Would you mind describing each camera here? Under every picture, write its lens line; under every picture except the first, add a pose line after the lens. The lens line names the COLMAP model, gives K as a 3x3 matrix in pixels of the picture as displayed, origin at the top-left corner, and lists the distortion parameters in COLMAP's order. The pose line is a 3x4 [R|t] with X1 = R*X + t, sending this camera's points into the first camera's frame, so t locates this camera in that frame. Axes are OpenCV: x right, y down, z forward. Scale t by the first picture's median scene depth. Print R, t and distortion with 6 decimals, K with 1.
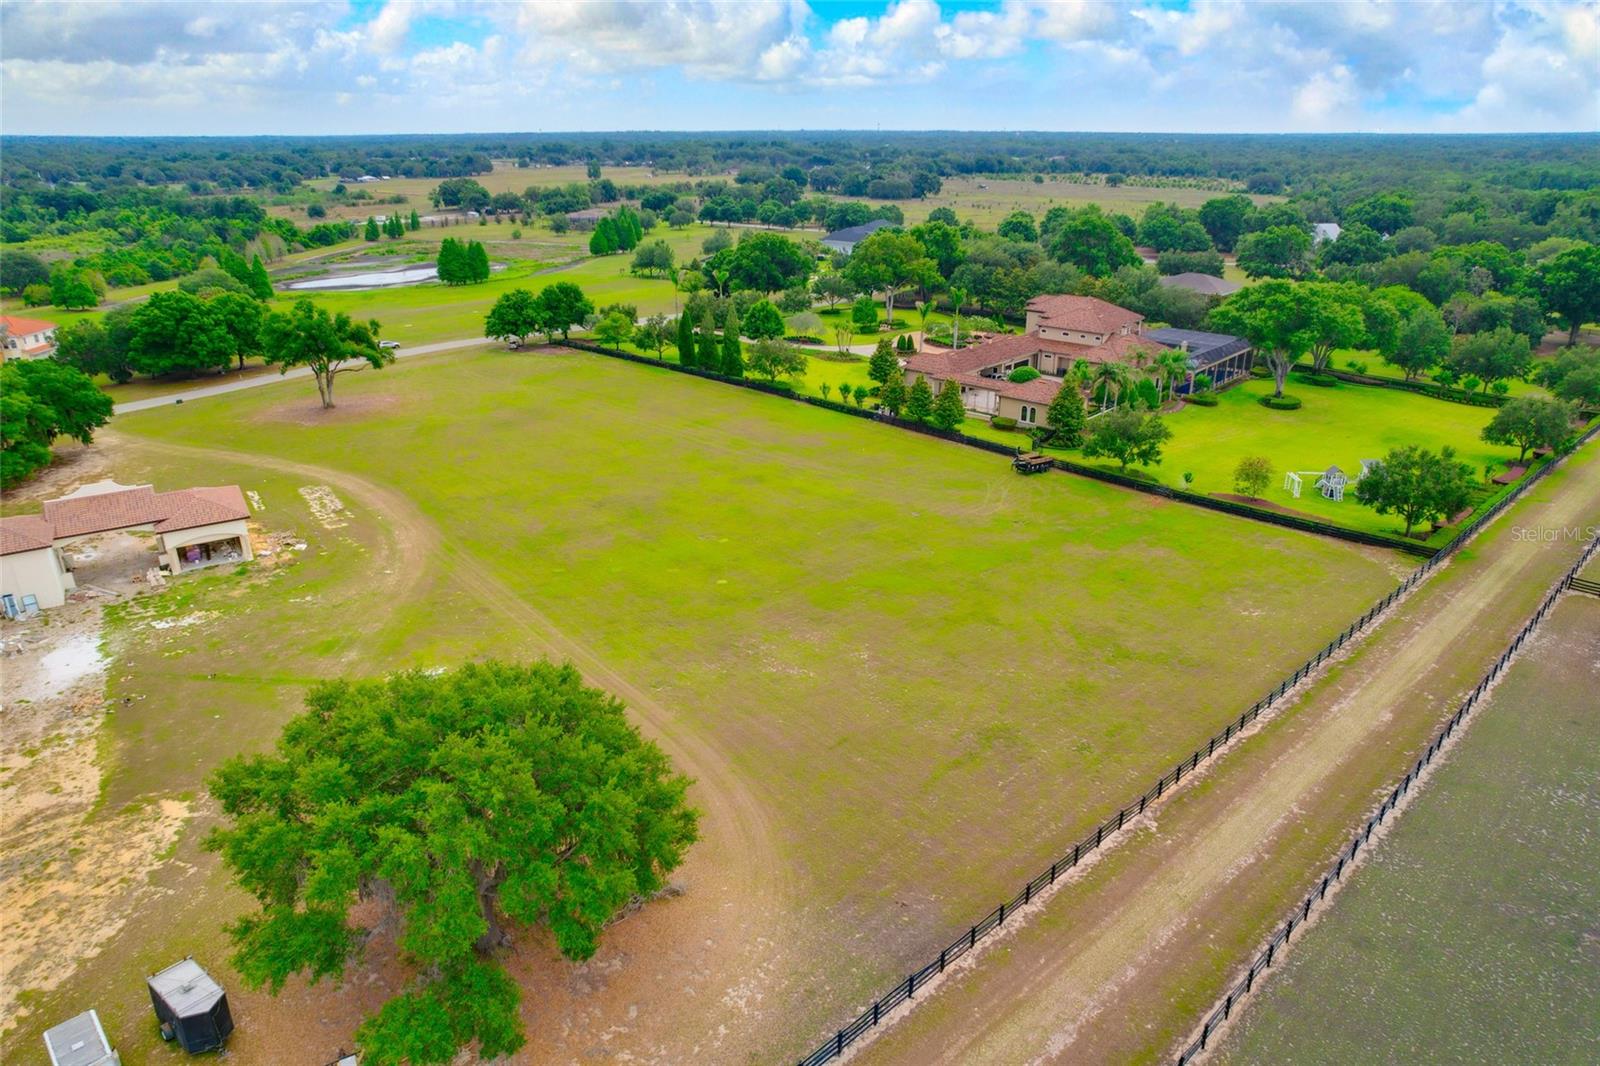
lens RADIAL K [[1020.7, 0, 805.6], [0, 1020.7, 530.8], [0, 0, 1]] dist [-0.070761, 0.063917]
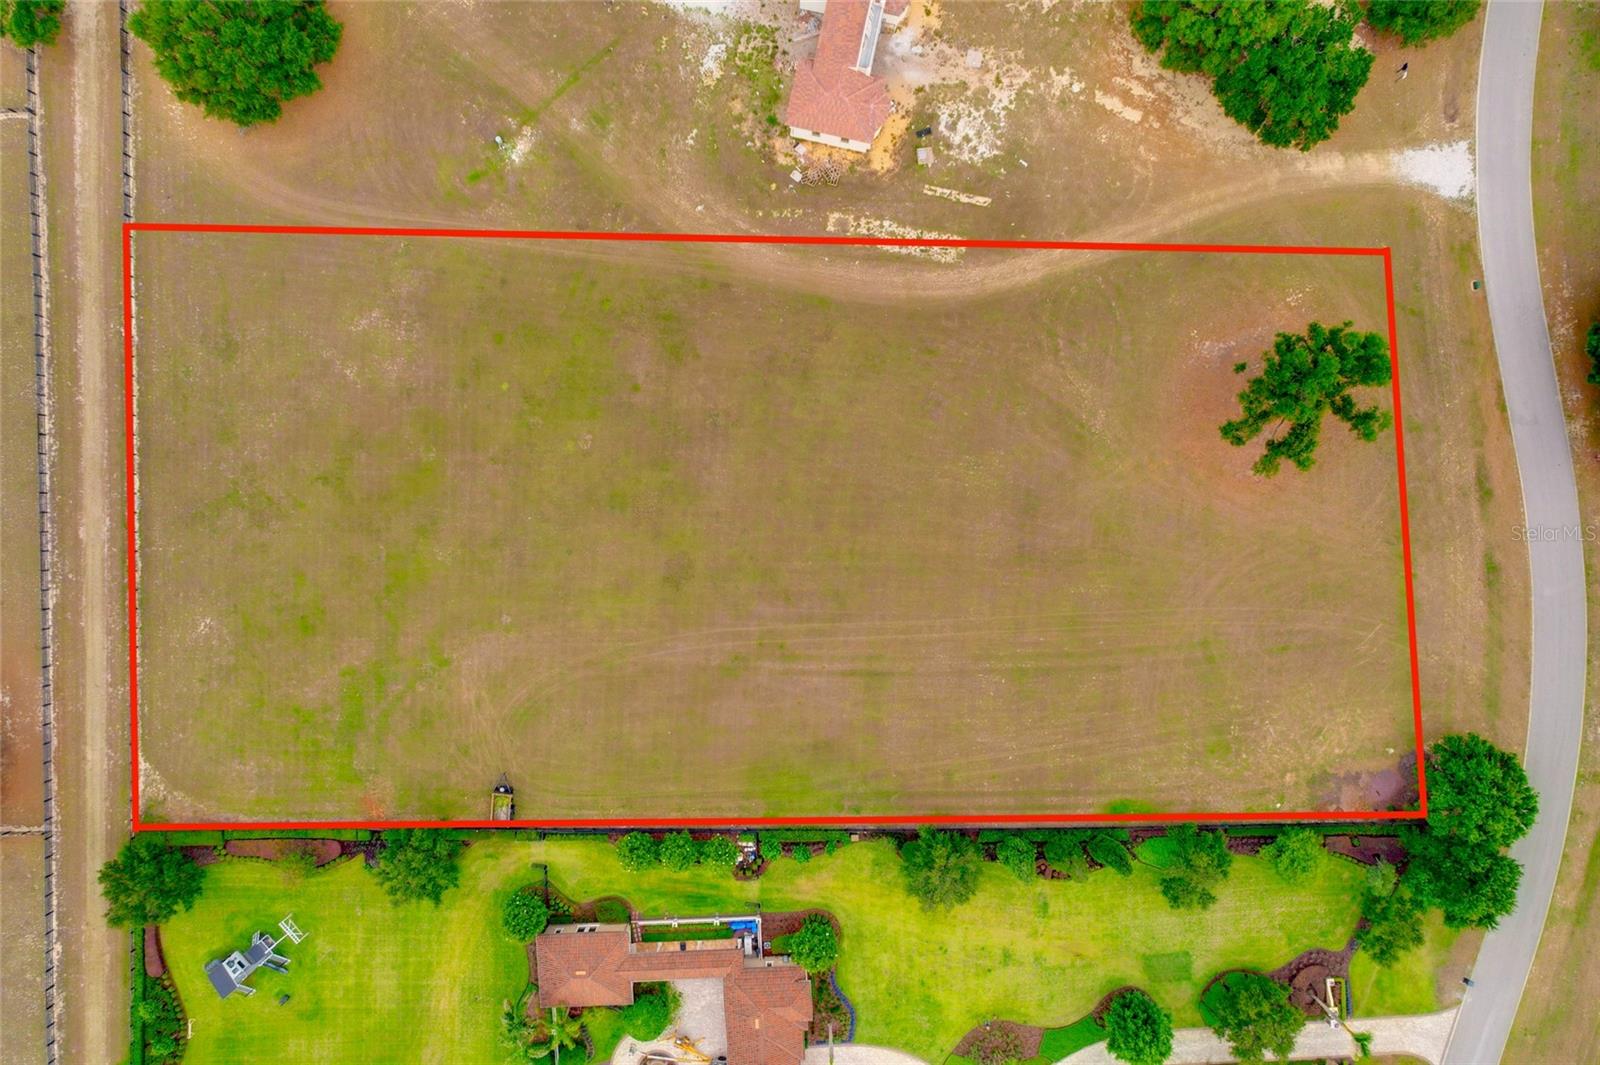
lens RADIAL K [[1020.7, 0, 811.6], [0, 1020.7, 525.3], [0, 0, 1]] dist [-0.070761, 0.063917]
pose [[-0.716110, 0.697816, 0.015467, -0.227213], [-0.266511, -0.293843, 0.917948, -1.137937], [0.645104, 0.653229, 0.396400, 0.752446]]
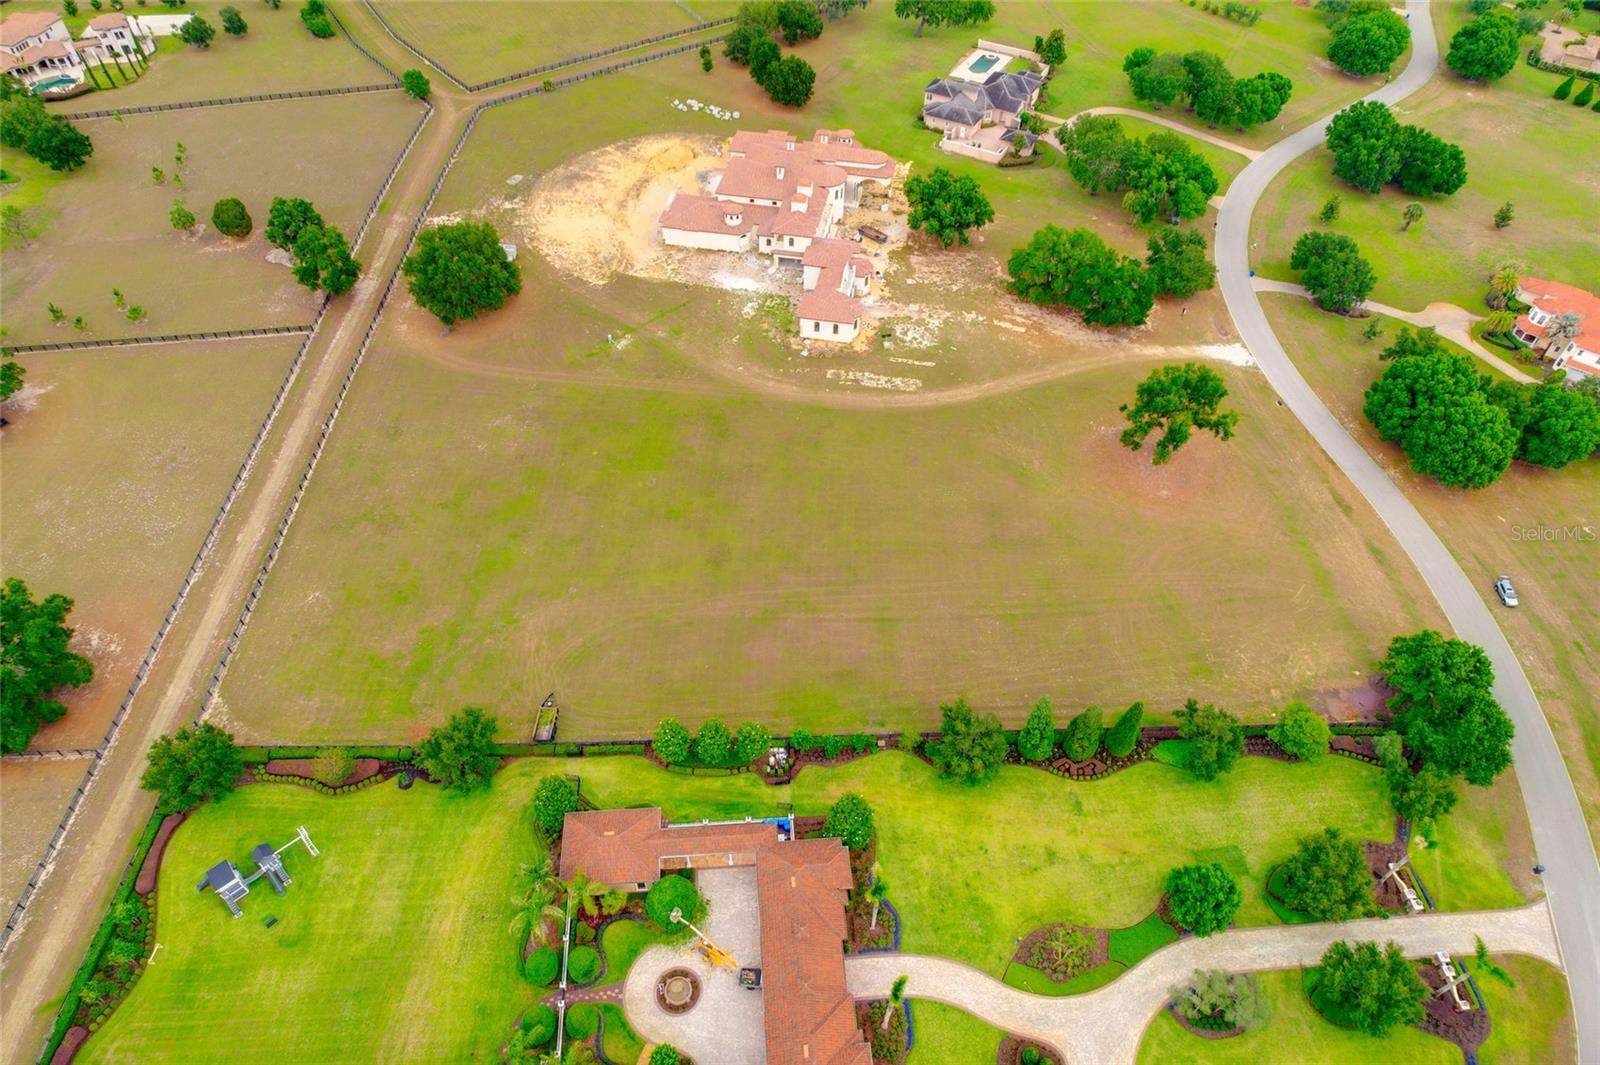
lens RADIAL K [[1020.7, 0, 803.4], [0, 1020.7, 531.8], [0, 0, 1]] dist [-0.070761, 0.063917]
pose [[-0.692834, 0.522940, -0.496504, 0.538571], [-0.279159, 0.440339, 0.853330, -1.311338], [0.664870, 0.729819, -0.159098, 1.423731]]
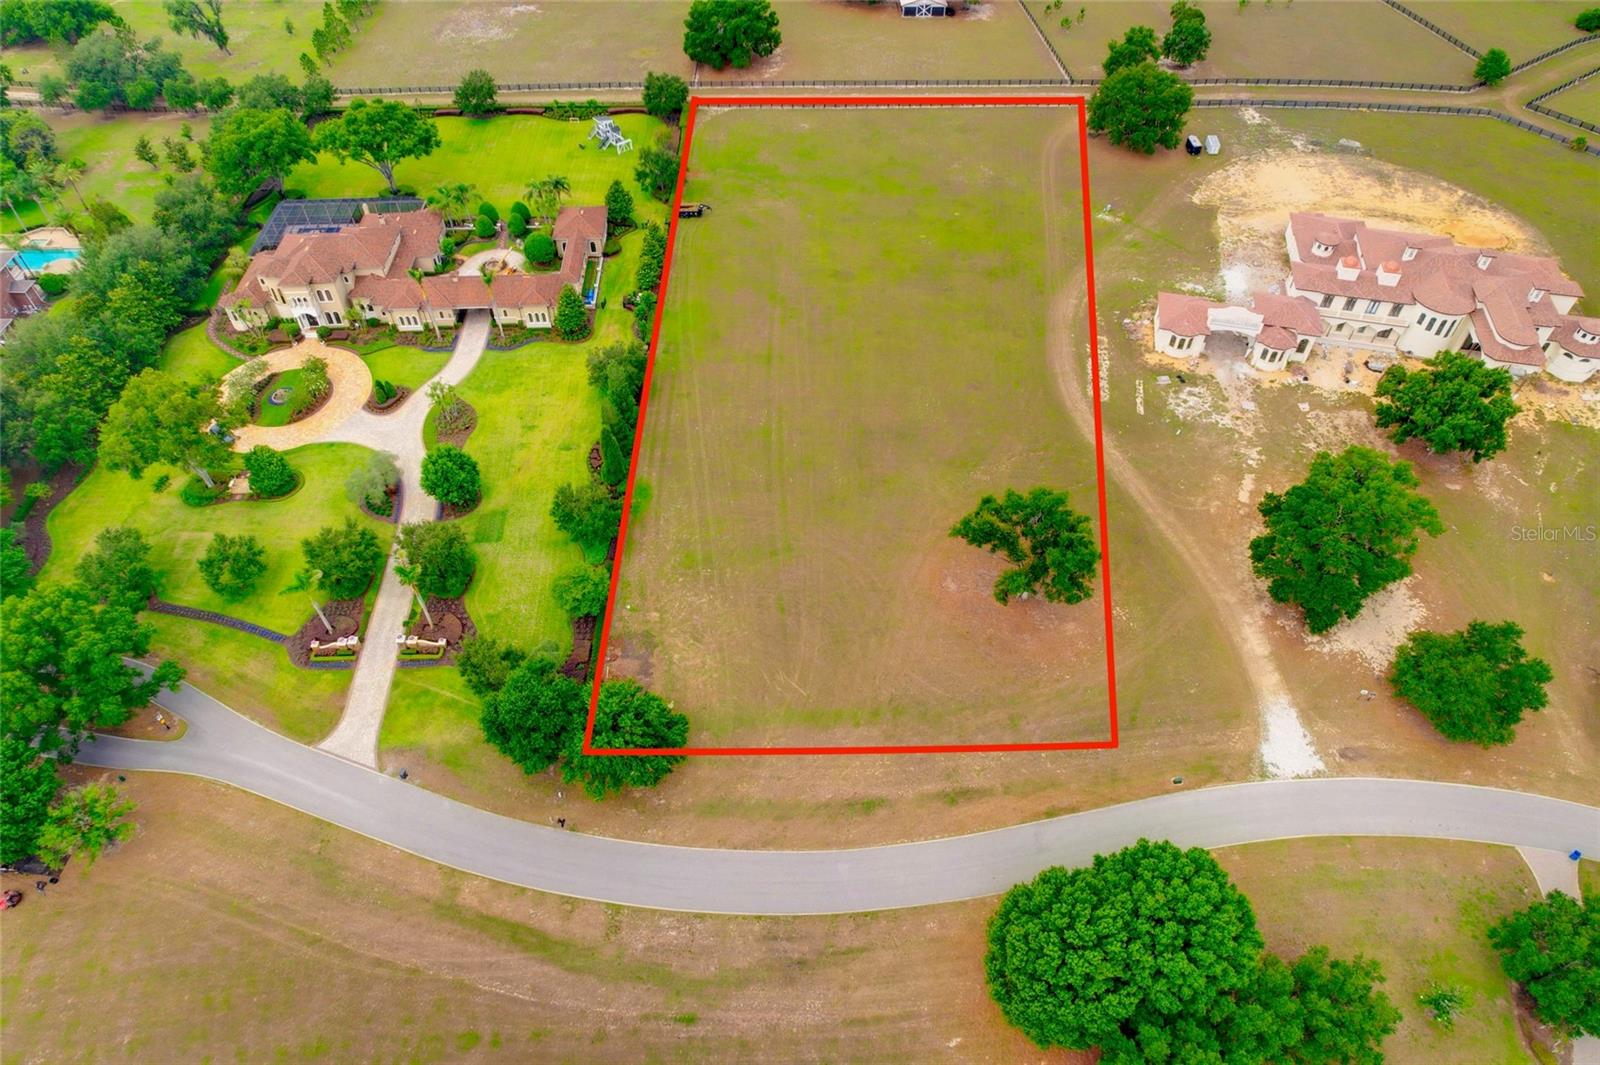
lens RADIAL K [[1020.7, 0, 805.9], [0, 1020.7, 537.0], [0, 0, 1]] dist [-0.070761, 0.063917]
pose [[-0.699968, -0.531375, 0.477165, -1.052561], [0.255978, 0.437074, 0.862231, -1.331290], [-0.666724, 0.725677, -0.169918, 1.784663]]
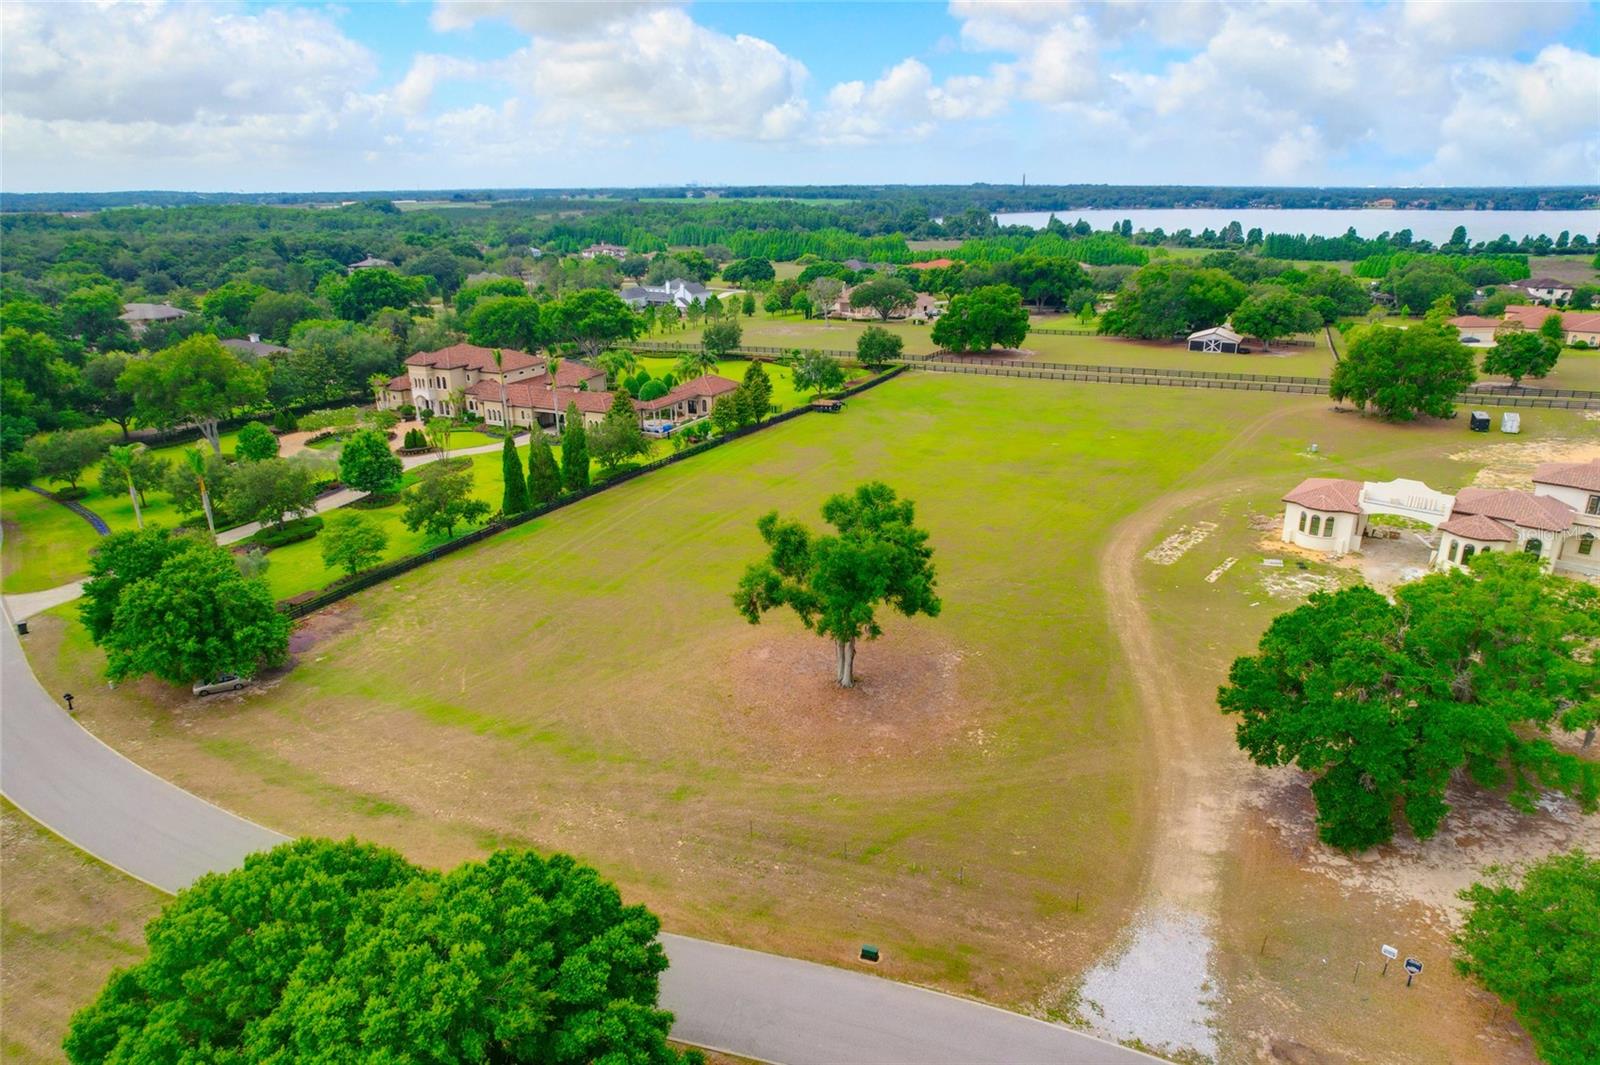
lens RADIAL K [[1020.7, 0, 805.2], [0, 1020.7, 537.3], [0, 0, 1]] dist [-0.070761, 0.063917]
pose [[-0.276643, -0.314819, 0.907941, -1.346888], [0.360364, 0.841881, 0.401714, -0.594038], [-0.890846, 0.438321, -0.119451, 1.525594]]
